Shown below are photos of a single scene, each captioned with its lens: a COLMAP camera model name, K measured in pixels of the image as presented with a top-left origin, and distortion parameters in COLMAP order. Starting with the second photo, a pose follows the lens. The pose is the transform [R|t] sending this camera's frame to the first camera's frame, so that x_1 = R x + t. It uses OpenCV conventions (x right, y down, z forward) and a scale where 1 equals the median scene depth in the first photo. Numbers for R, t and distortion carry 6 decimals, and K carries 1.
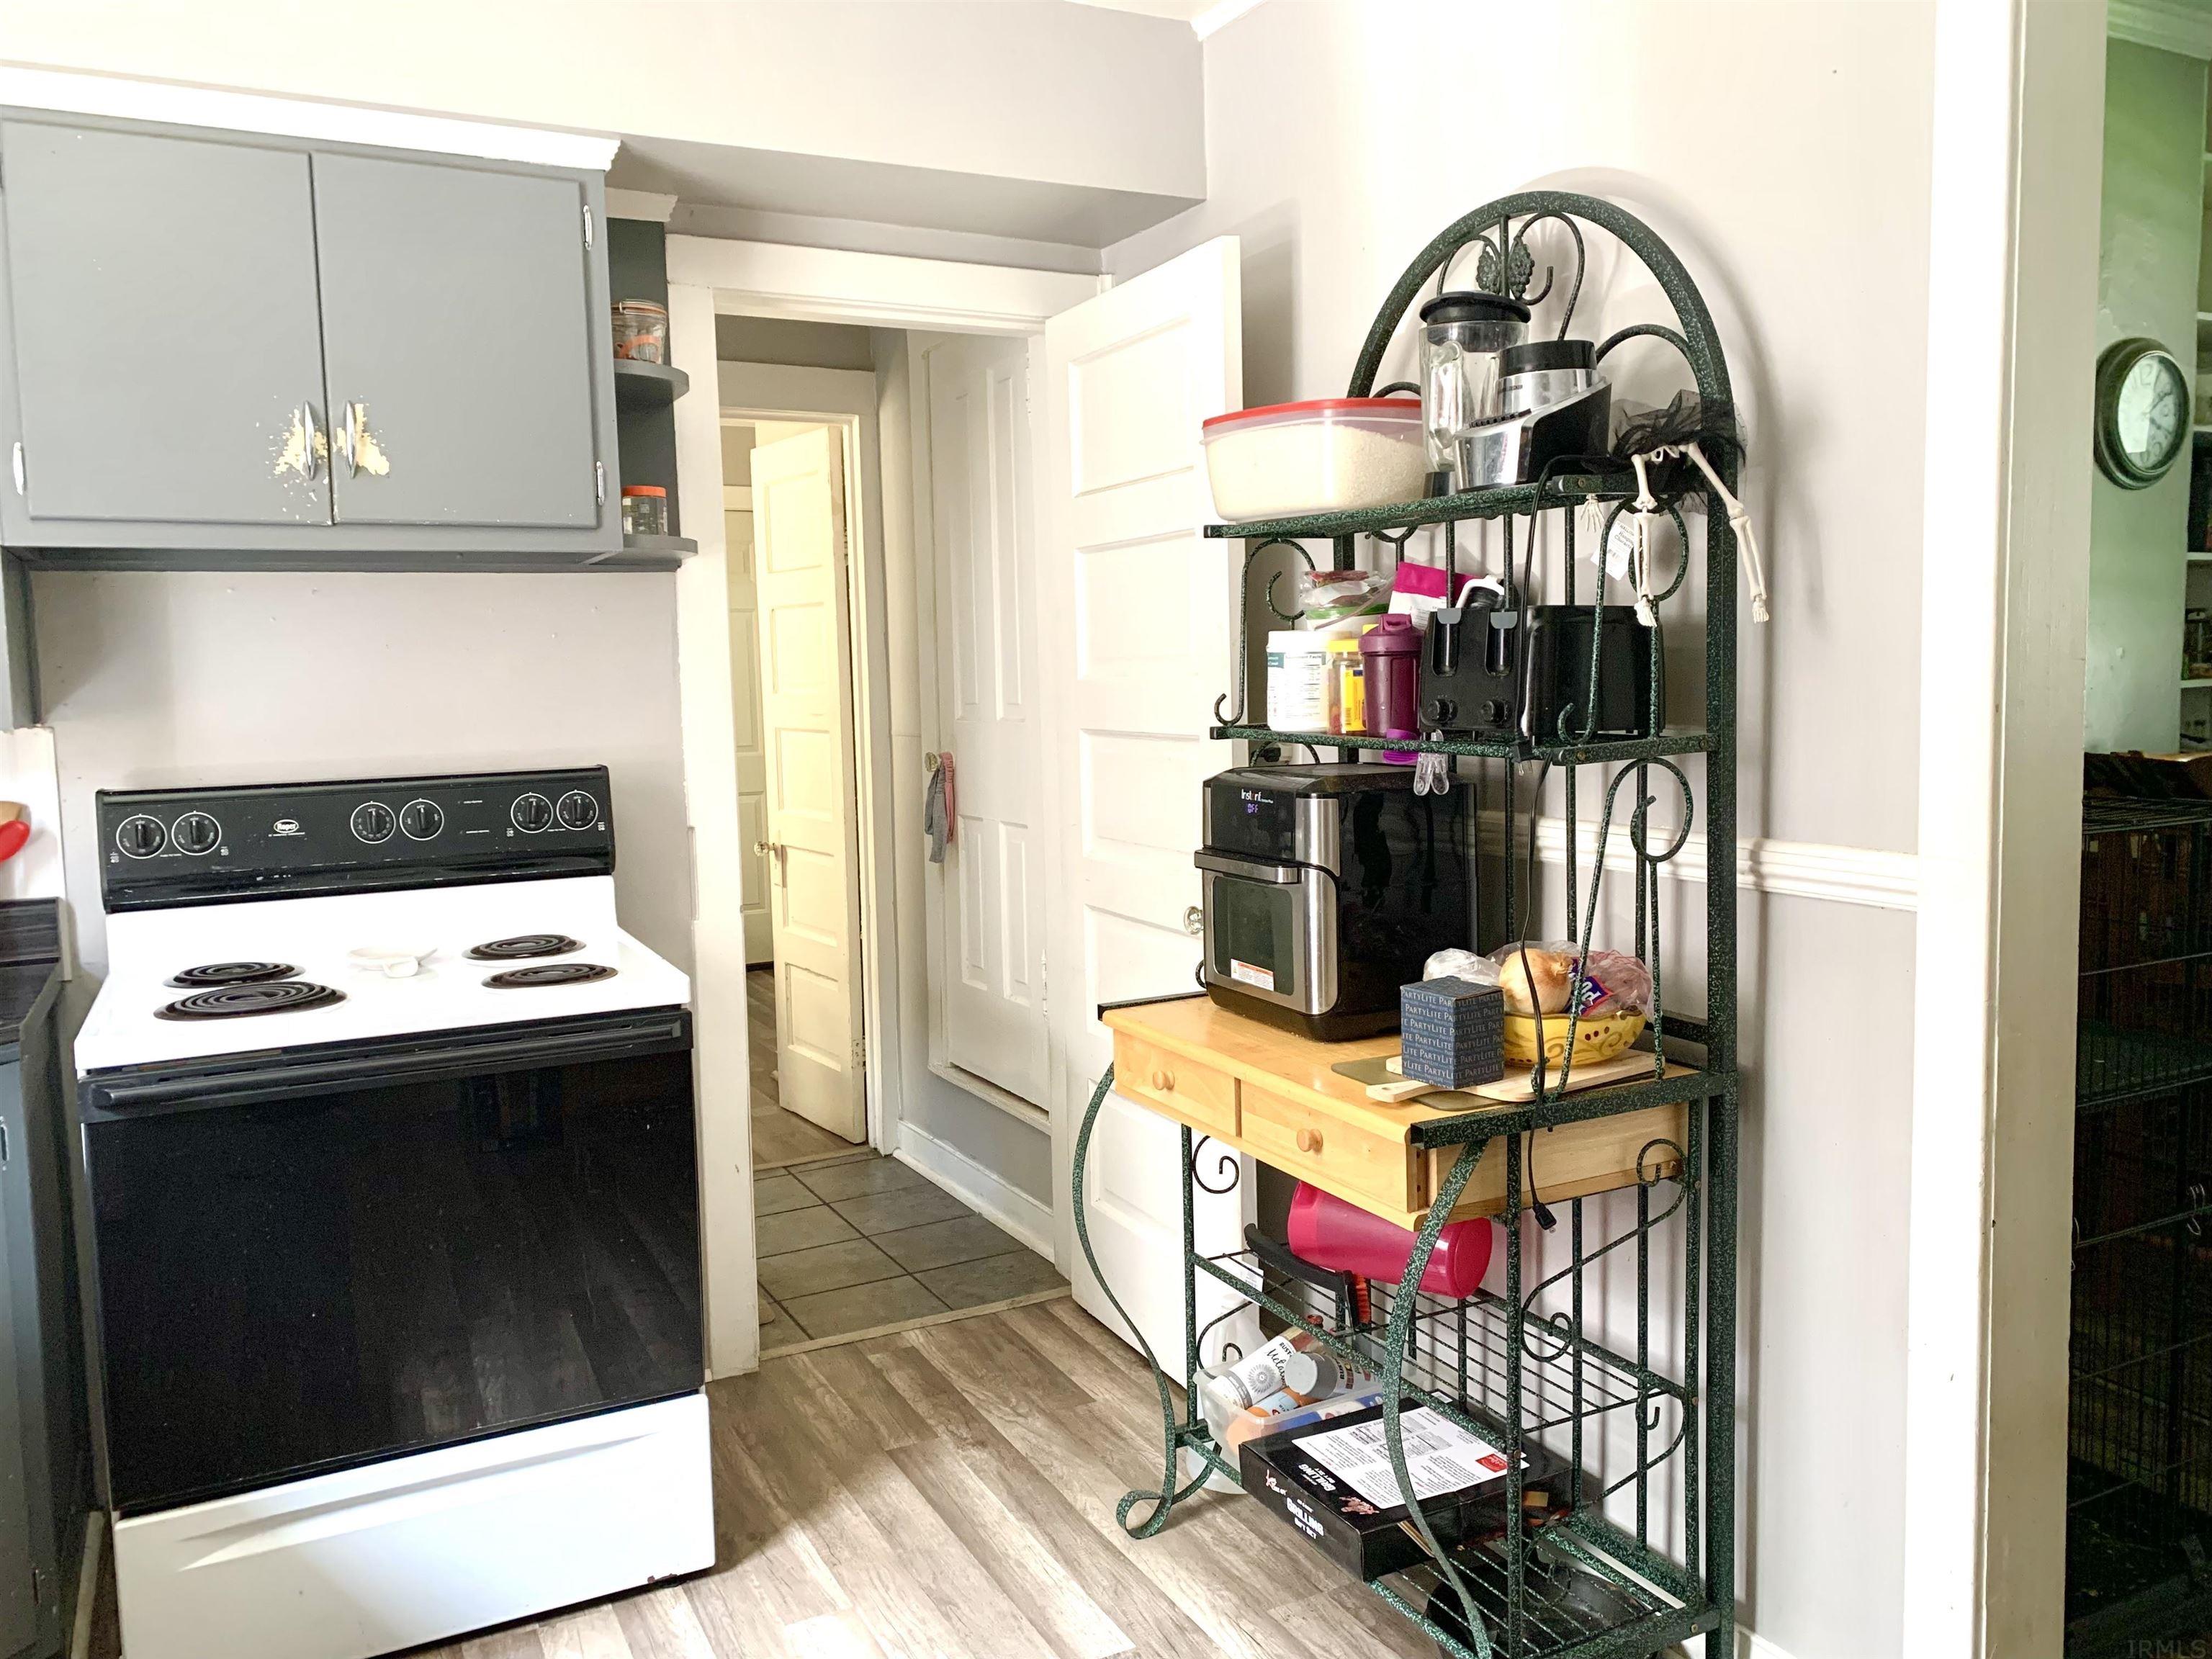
lens RADIAL K [[1693.4, 0, 1107.8], [0, 1693.4, 825.9], [0, 0, 1]] dist [0.002642, 0.002081]
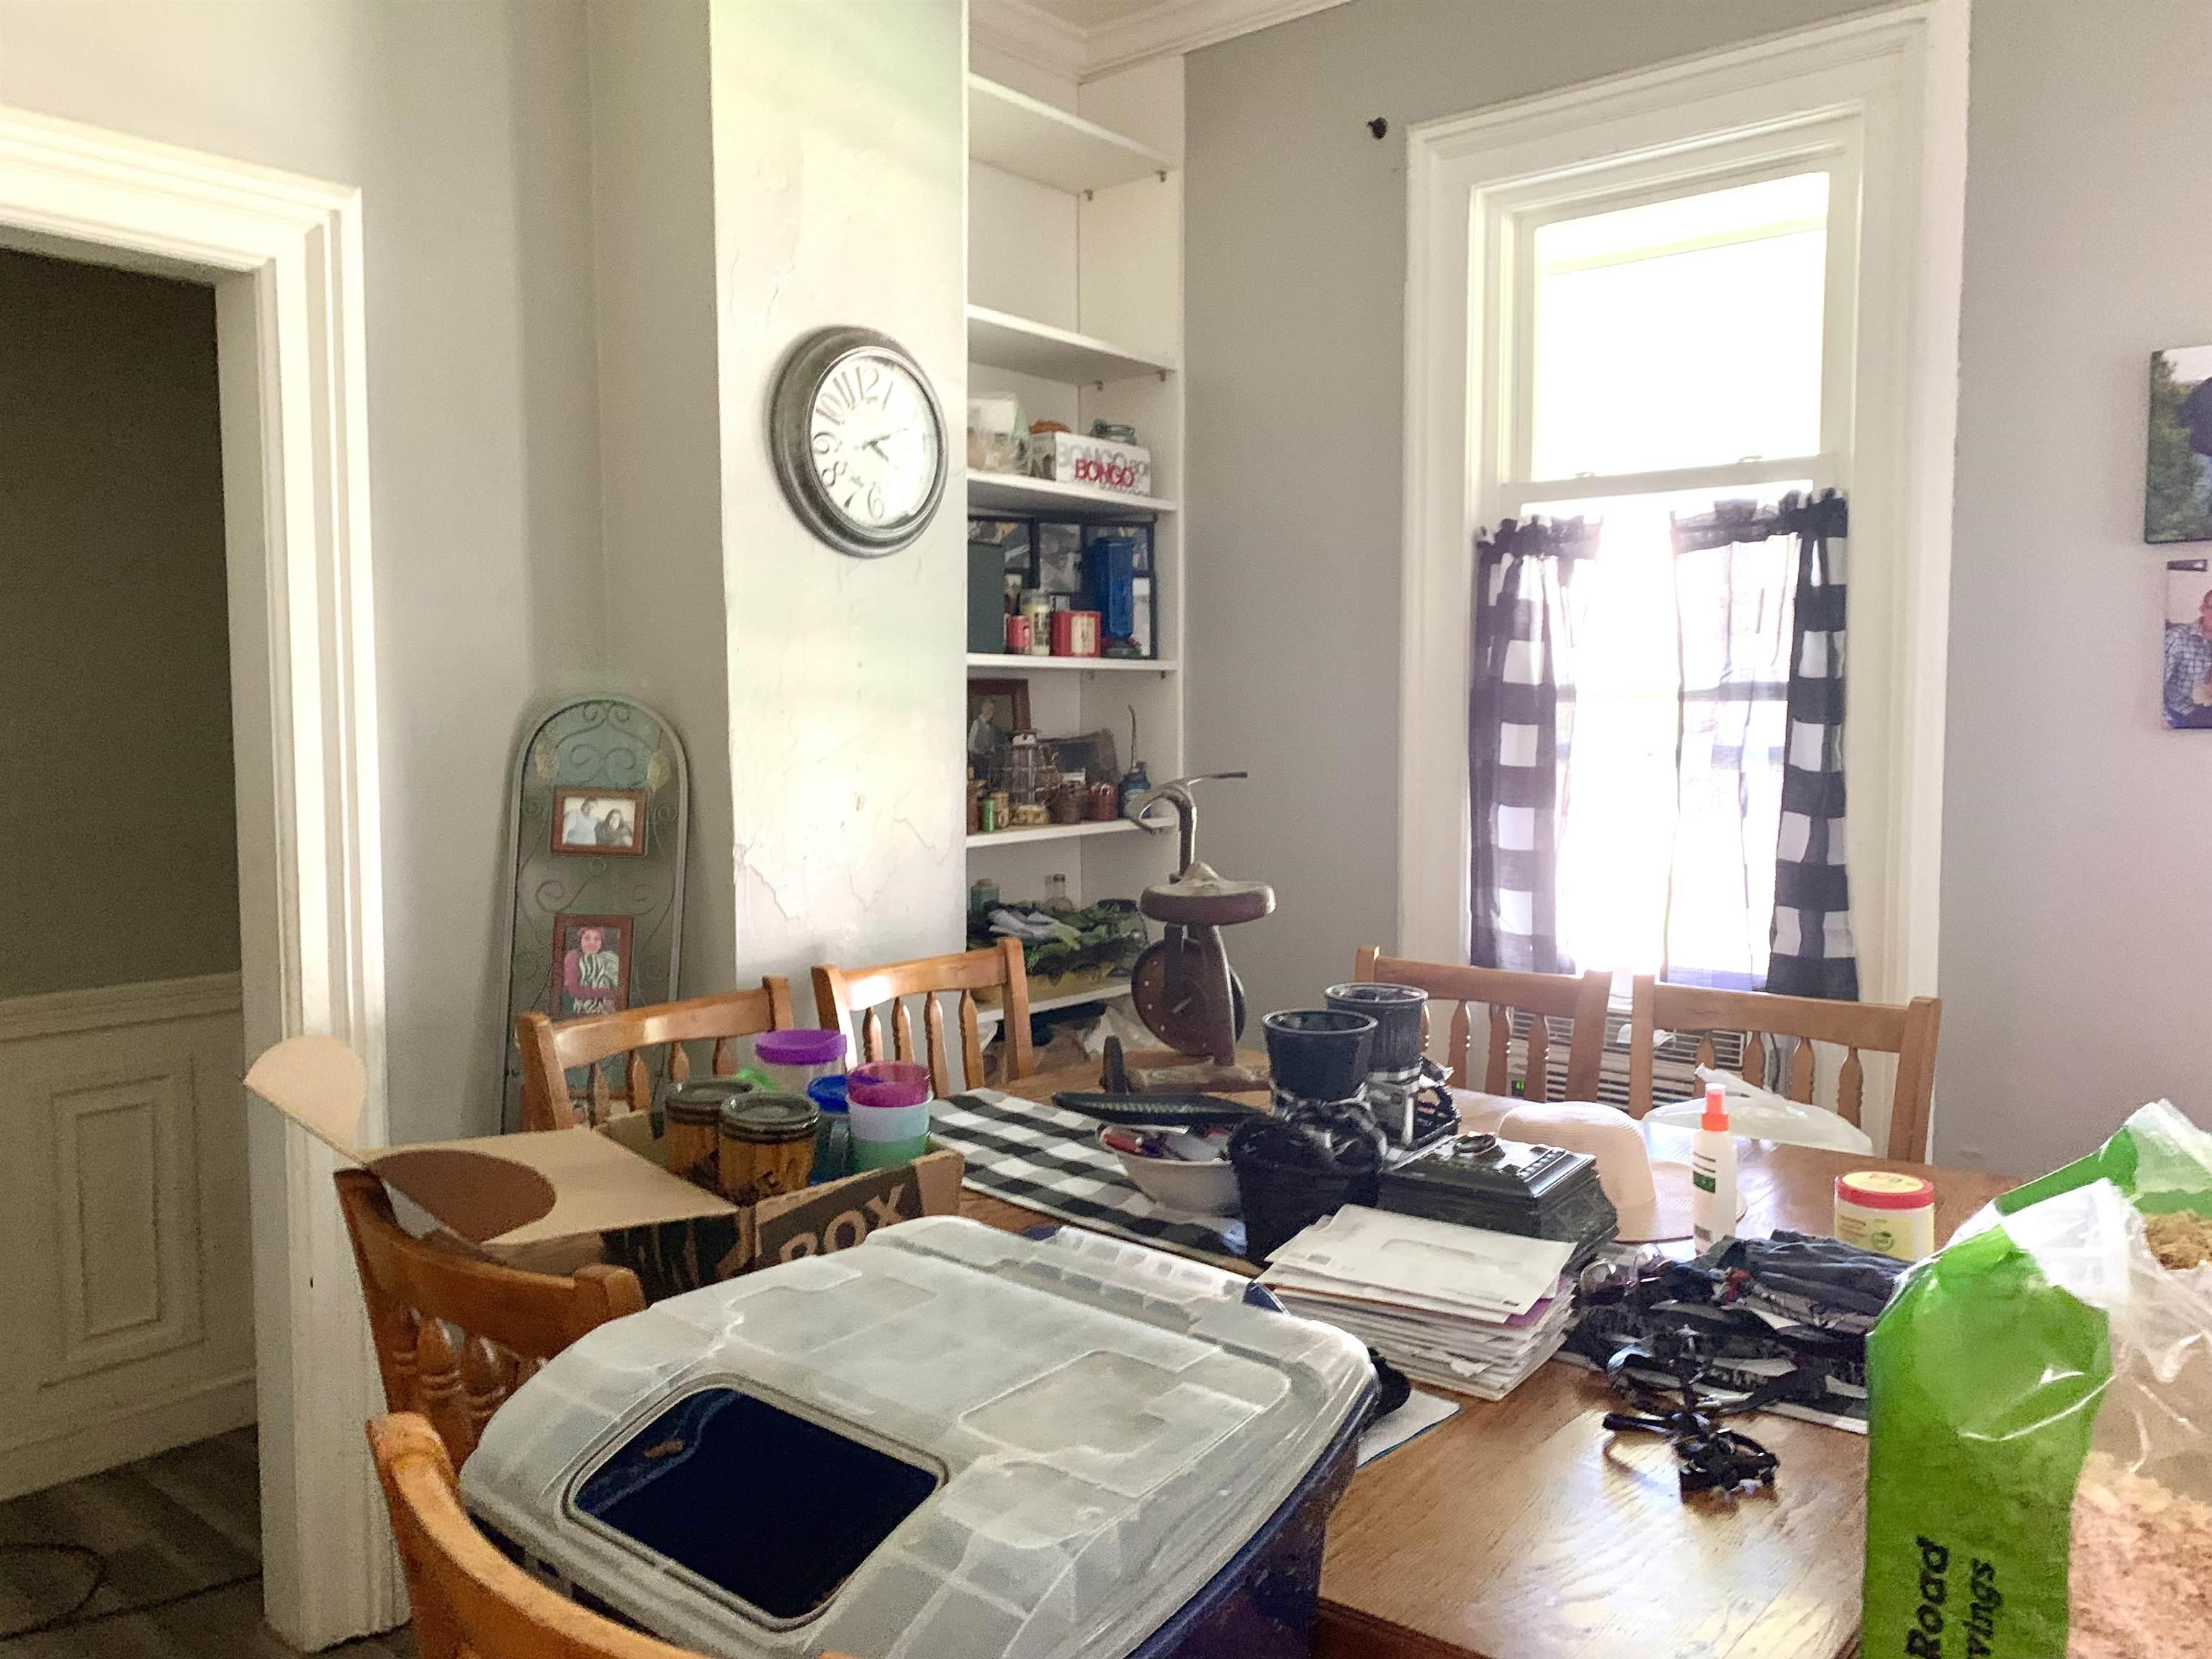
lens RADIAL K [[1693.4, 0, 1102.6], [0, 1693.4, 830.3], [0, 0, 1]] dist [0.002642, 0.002081]
pose [[0.925323, -0.005574, 0.379139, 0.427694], [0.014771, 0.999663, -0.021353, -0.073909], [-0.378892, 0.025359, 0.925093, 0.342994]]
